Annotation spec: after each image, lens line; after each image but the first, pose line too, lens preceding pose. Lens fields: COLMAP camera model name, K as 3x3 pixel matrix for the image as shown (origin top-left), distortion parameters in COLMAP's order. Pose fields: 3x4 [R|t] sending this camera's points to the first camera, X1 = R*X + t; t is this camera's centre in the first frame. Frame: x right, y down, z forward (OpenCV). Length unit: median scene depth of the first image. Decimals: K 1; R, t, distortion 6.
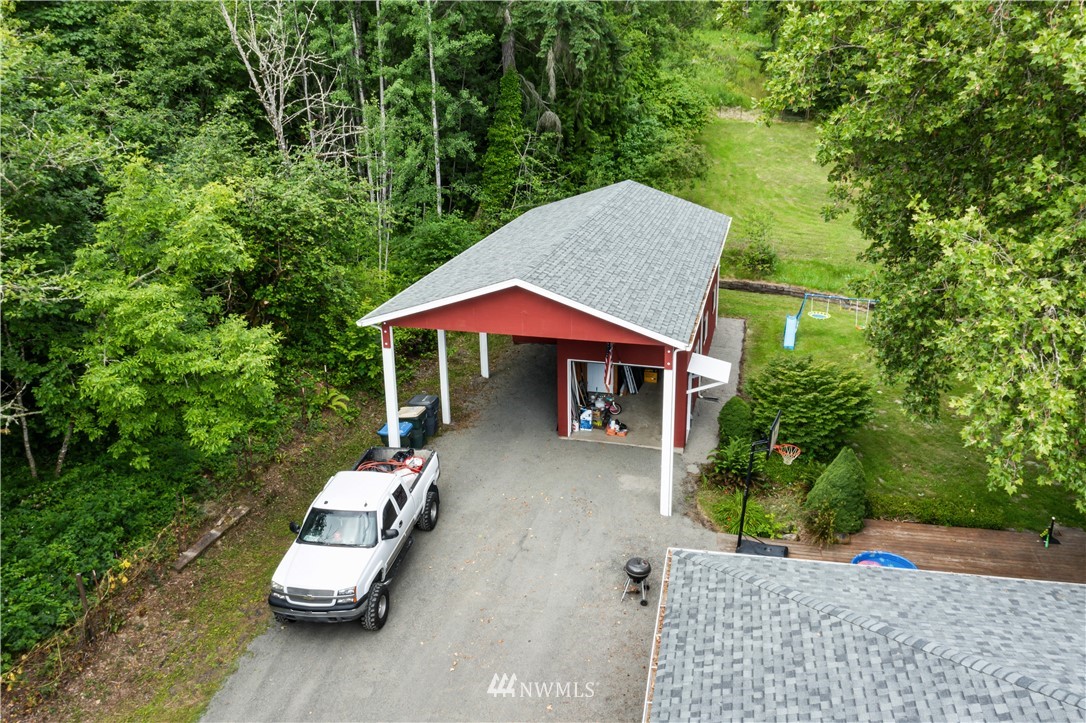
lens RADIAL K [[864.2, 0, 546.8], [0, 864.2, 358.8], [0, 0, 1]] dist [-0.016855, 0.002587]
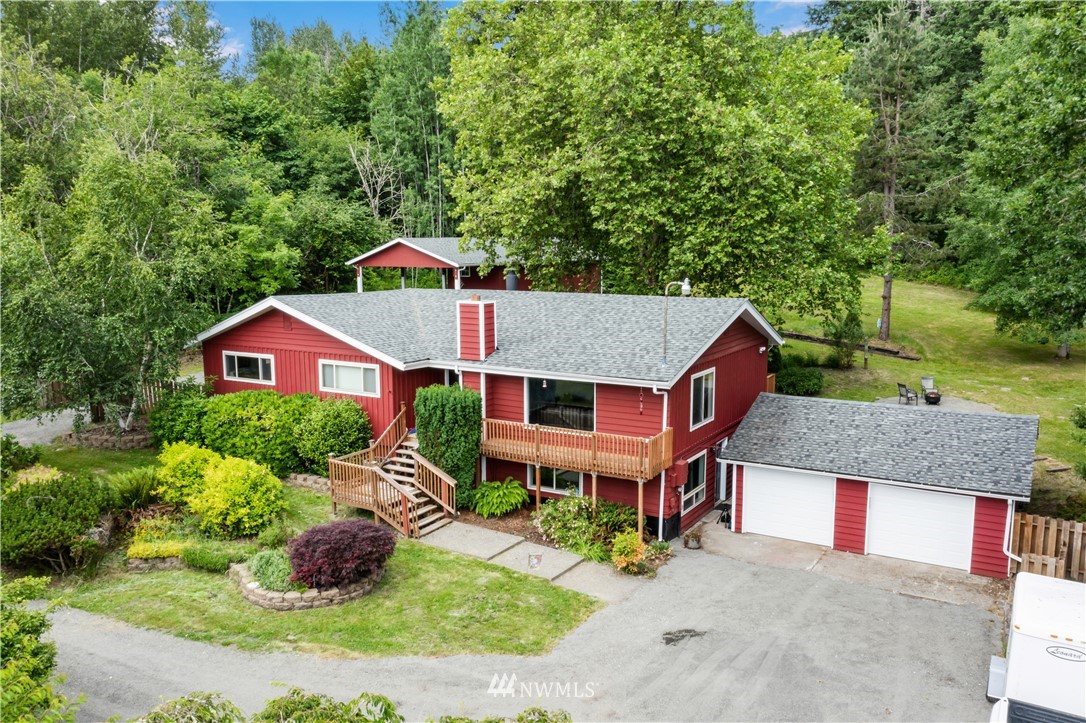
lens RADIAL K [[864.2, 0, 539.9], [0, 864.2, 362.6], [0, 0, 1]] dist [-0.016855, 0.002587]
pose [[0.941852, 0.051787, -0.332015, 0.719446], [-0.118288, 0.975908, -0.183336, 0.396479], [0.314521, 0.211949, 0.925286, -0.617250]]
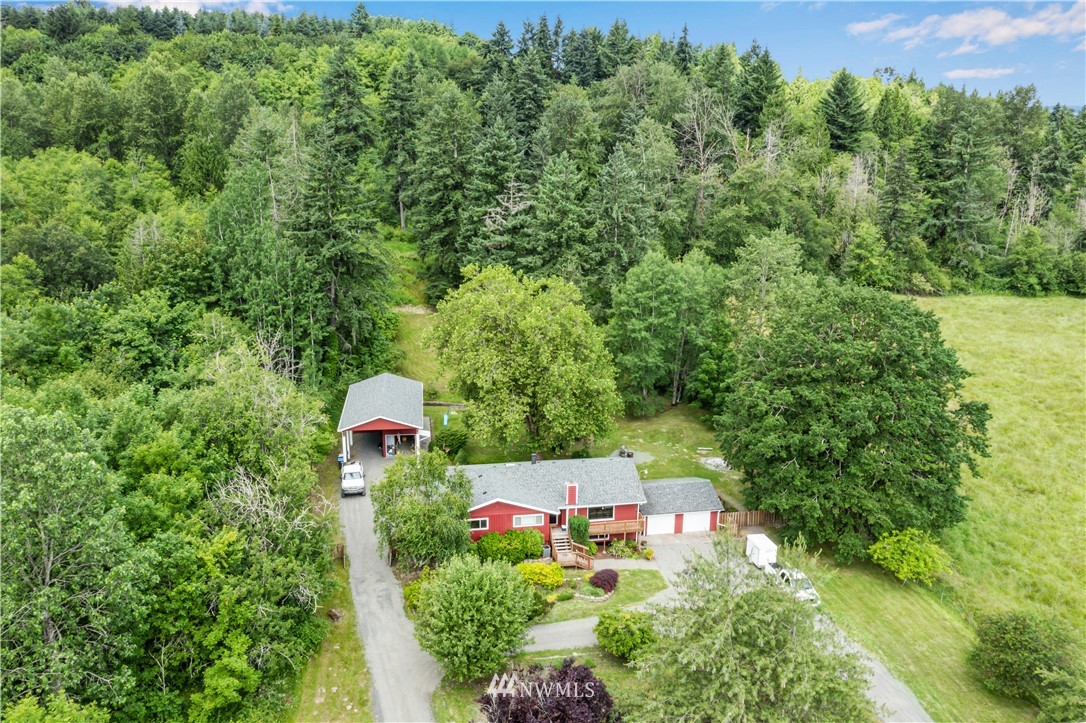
lens RADIAL K [[864.2, 0, 540.5], [0, 864.2, 361.2], [0, 0, 1]] dist [-0.016855, 0.002587]
pose [[0.924806, -0.079642, 0.372008, -0.556652], [0.112825, 0.991267, -0.068263, 0.010829], [-0.363323, 0.105102, 0.925716, -2.080524]]
